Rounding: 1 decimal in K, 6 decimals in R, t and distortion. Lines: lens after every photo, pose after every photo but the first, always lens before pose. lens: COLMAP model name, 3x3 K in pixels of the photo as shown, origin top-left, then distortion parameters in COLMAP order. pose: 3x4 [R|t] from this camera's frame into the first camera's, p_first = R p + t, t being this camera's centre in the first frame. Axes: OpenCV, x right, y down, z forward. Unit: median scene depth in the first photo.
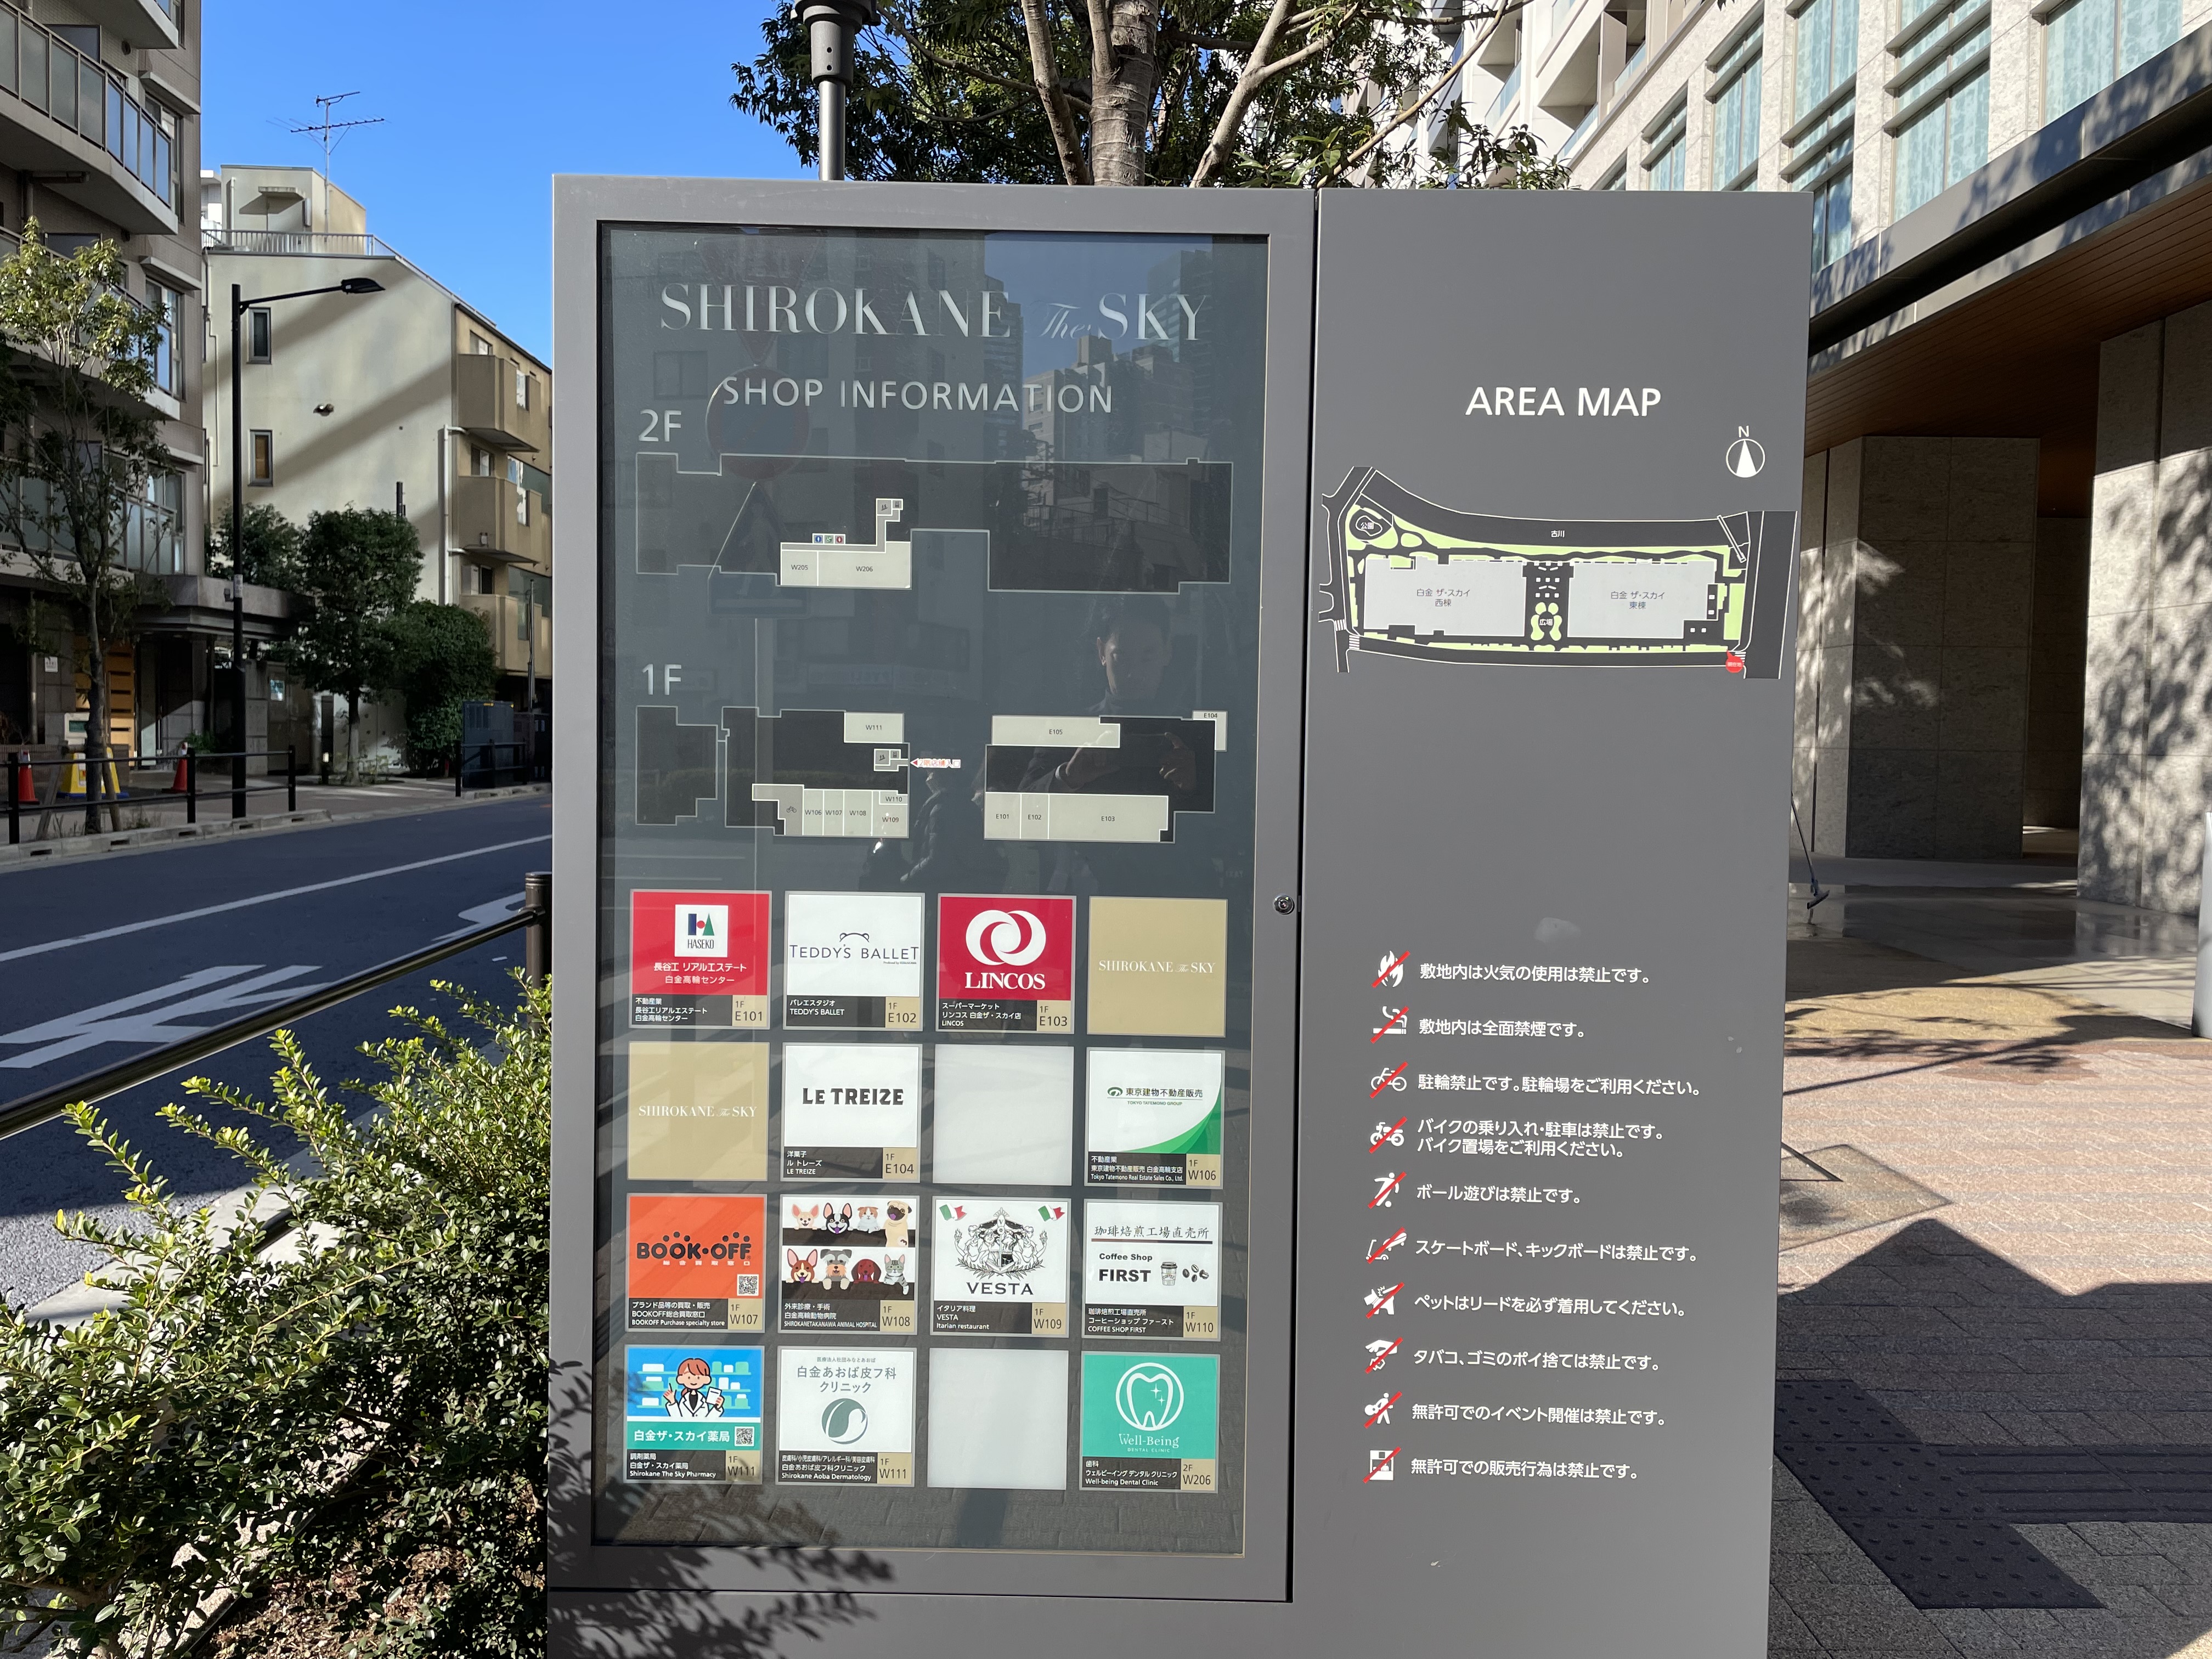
lens RADIAL K [[1684.0, 0, 1106.3], [0, 1684.0, 828.4], [0, 0, 1]] dist [-0.002422, -0.014479]
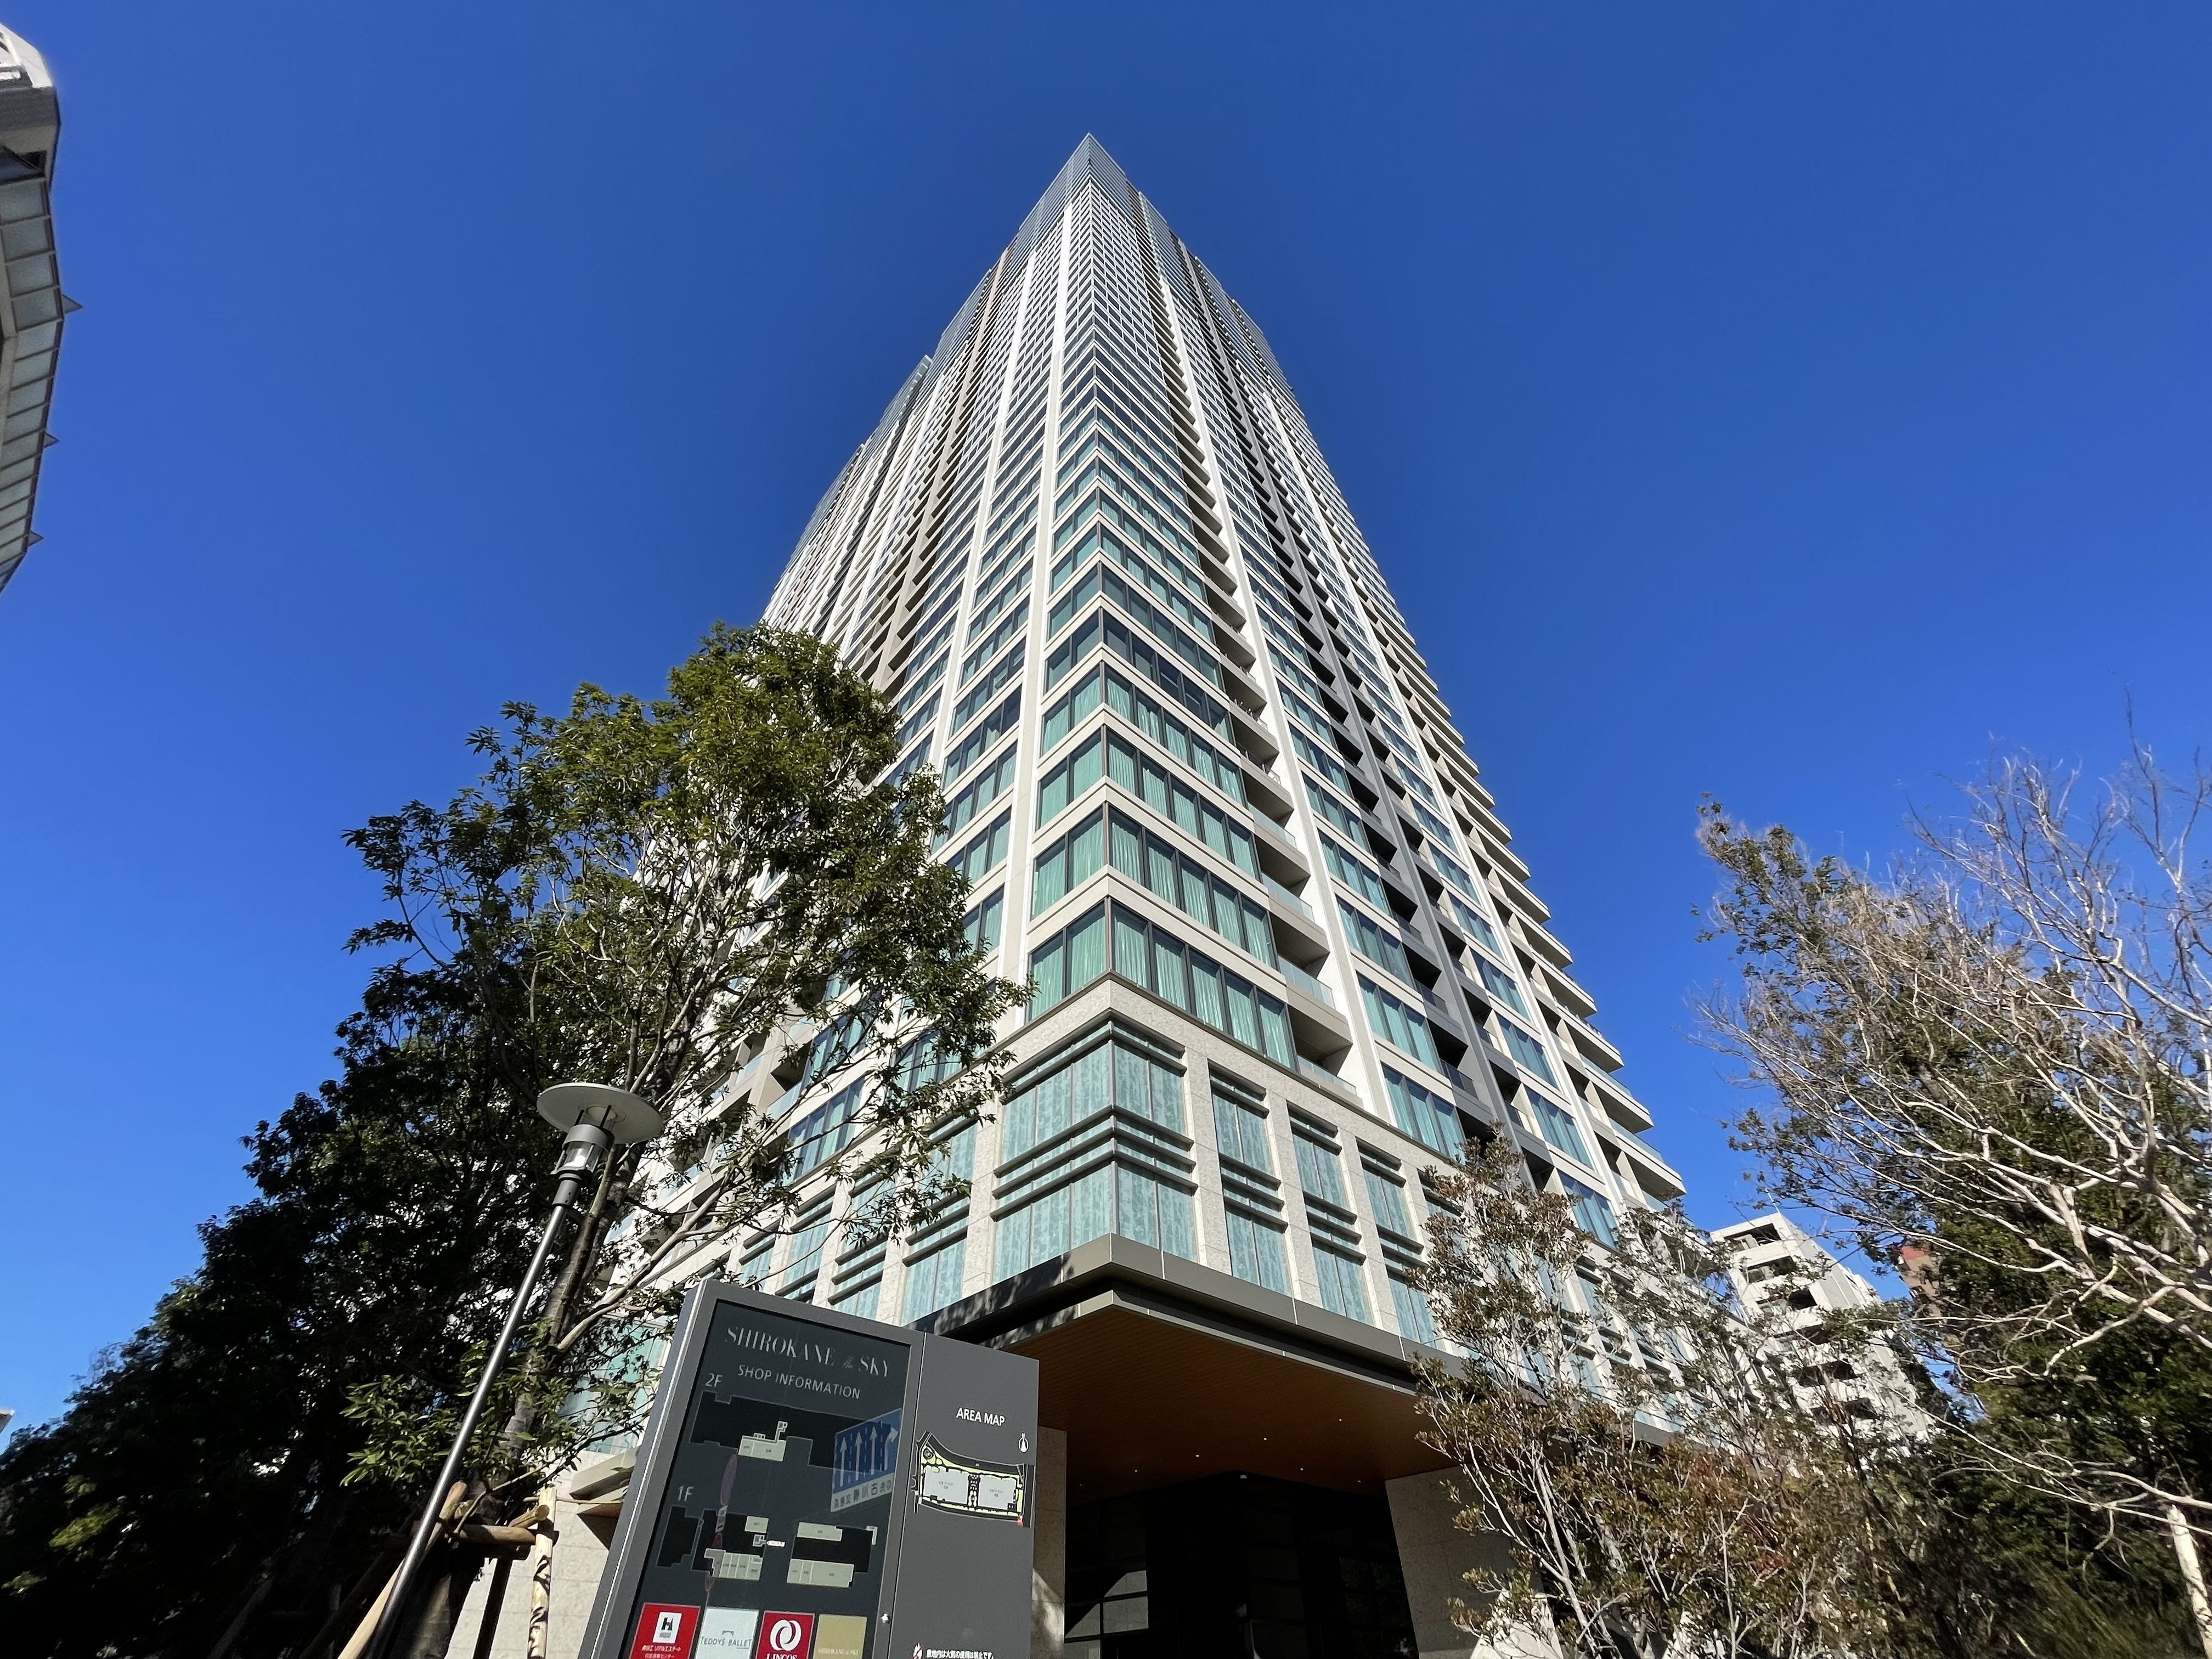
lens RADIAL K [[886.0, 0, 1101.8], [0, 886.0, 830.1], [0, 0, 1]] dist [0.001598, 0.000158]
pose [[0.734772, 0.469604, 0.489471, -0.920690], [0.066619, 0.668151, -0.741037, 0.274239], [-0.675035, 0.577101, 0.459655, -0.605194]]
